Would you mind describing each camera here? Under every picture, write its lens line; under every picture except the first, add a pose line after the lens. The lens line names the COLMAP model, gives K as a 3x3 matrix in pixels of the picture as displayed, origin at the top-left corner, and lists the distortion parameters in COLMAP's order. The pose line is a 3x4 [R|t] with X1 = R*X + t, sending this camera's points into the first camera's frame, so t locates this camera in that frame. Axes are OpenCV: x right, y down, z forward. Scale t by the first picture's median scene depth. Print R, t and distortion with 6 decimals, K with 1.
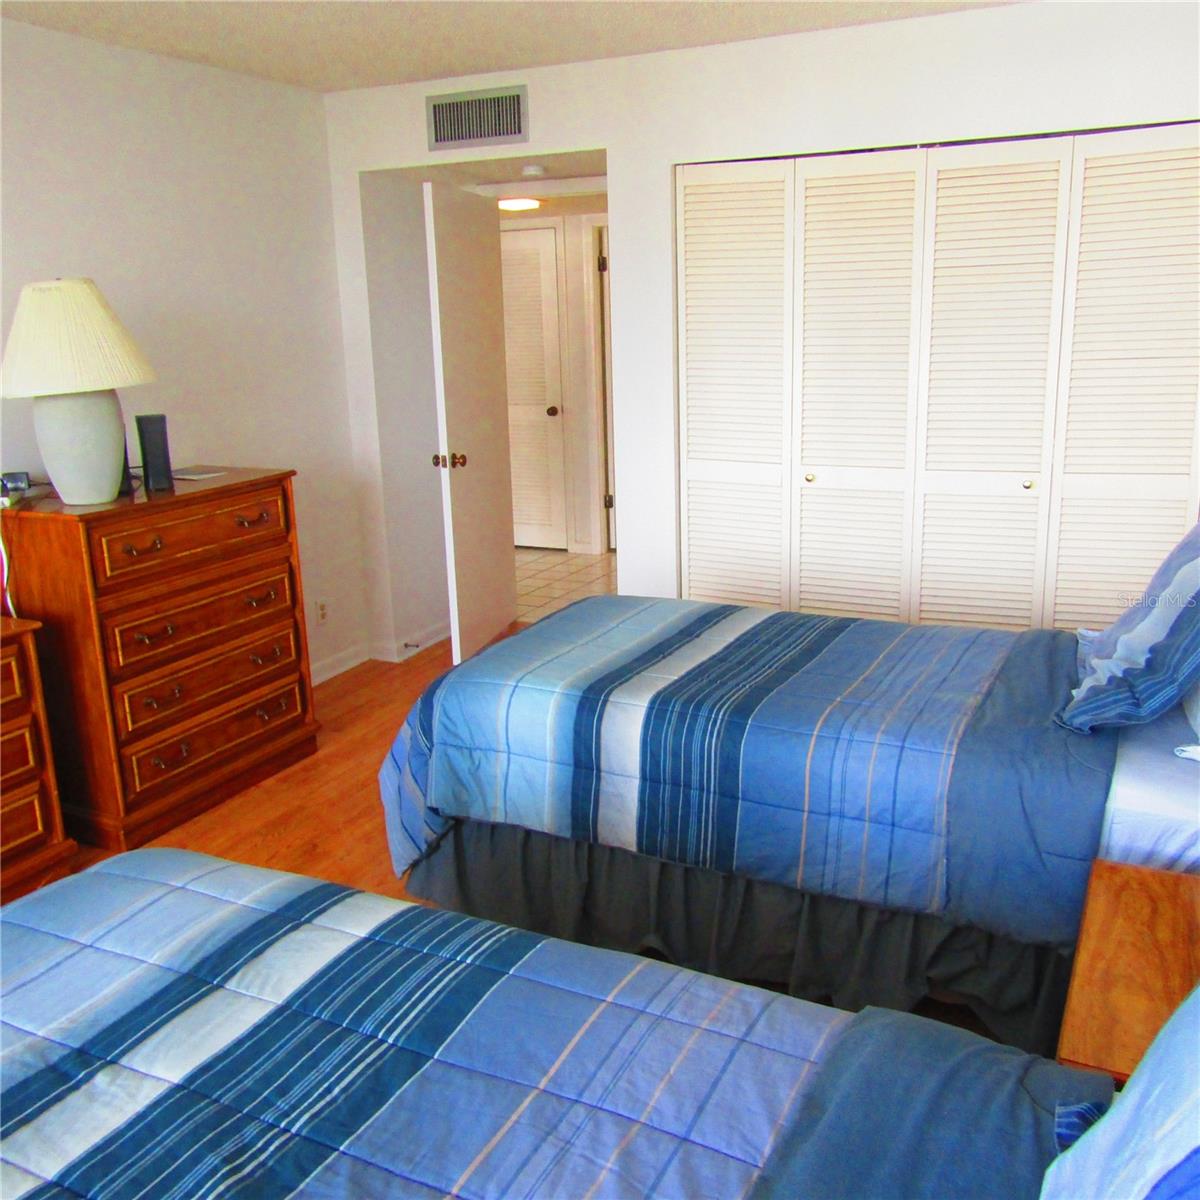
lens RADIAL K [[1141.3, 0, 599.4], [0, 1141.3, 598.7], [0, 0, 1]] dist [0.003237, 0.000000]
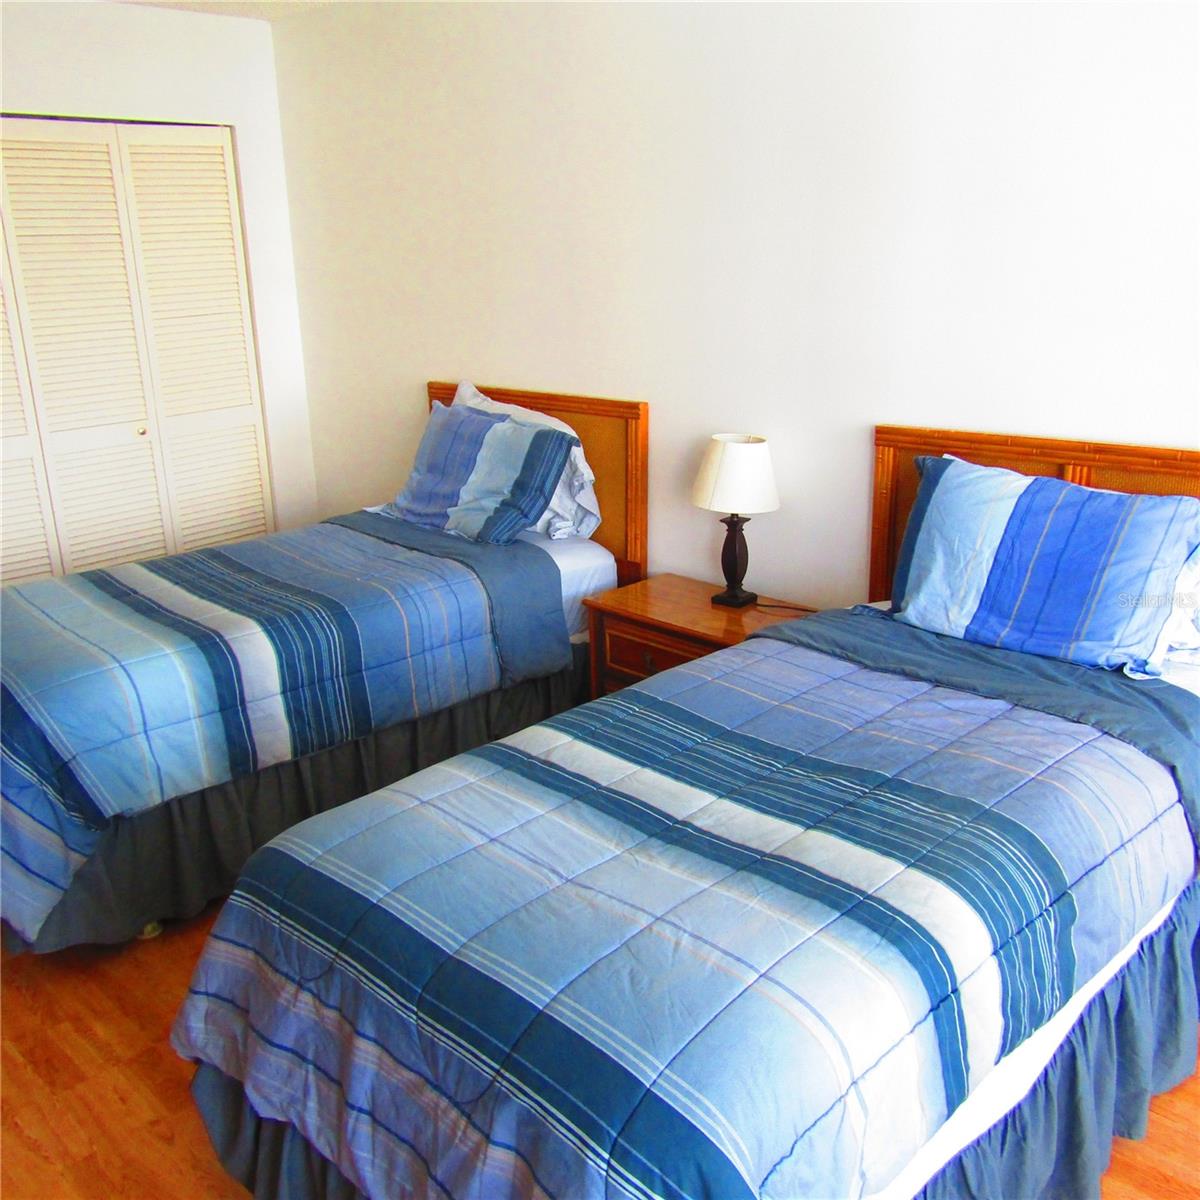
lens RADIAL K [[1141.3, 0, 598.0], [0, 1141.3, 602.6], [0, 0, 1]] dist [0.003237, 0.000000]
pose [[0.325896, -0.261683, 0.908468, -0.853951], [0.246230, 0.951259, 0.185678, -0.056954], [-0.912777, 0.163181, 0.374446, 0.289691]]
